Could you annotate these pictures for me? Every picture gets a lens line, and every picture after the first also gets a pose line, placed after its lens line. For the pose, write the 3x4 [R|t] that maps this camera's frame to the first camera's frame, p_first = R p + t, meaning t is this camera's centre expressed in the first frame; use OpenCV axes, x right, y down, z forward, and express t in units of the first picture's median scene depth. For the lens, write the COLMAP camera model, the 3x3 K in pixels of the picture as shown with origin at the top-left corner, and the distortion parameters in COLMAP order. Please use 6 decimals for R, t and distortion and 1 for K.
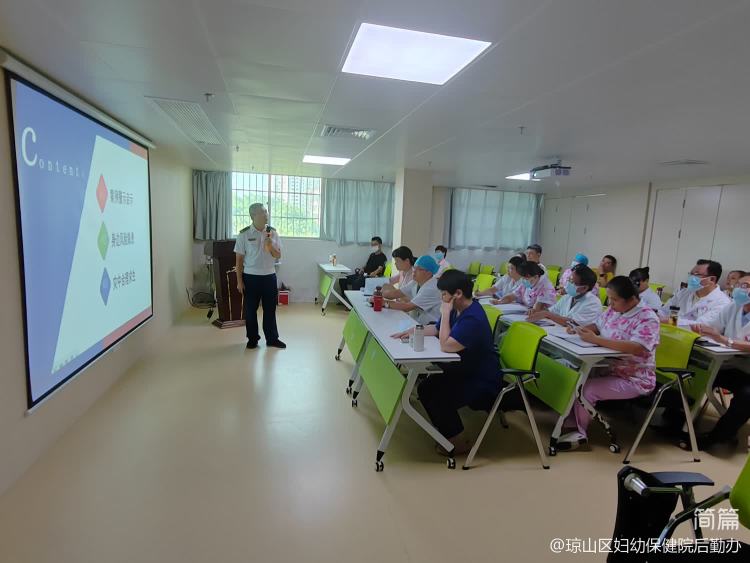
lens RADIAL K [[426.3, 0, 375.0], [0, 426.3, 281.5], [0, 0, 1]] dist [0.001387, -0.001410]
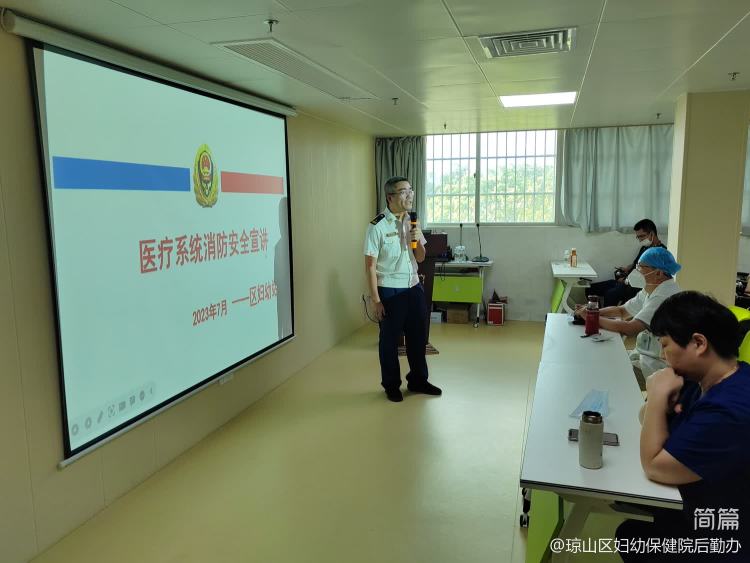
lens RADIAL K [[577.5, 0, 375.0], [0, 577.5, 281.5], [0, 0, 1]] dist [0.008388, 0.003332]
pose [[0.868522, 0.012374, -0.495496, 0.079448], [-0.011454, 0.999922, 0.004895, -0.016458], [0.495518, 0.001424, 0.868597, 0.120990]]
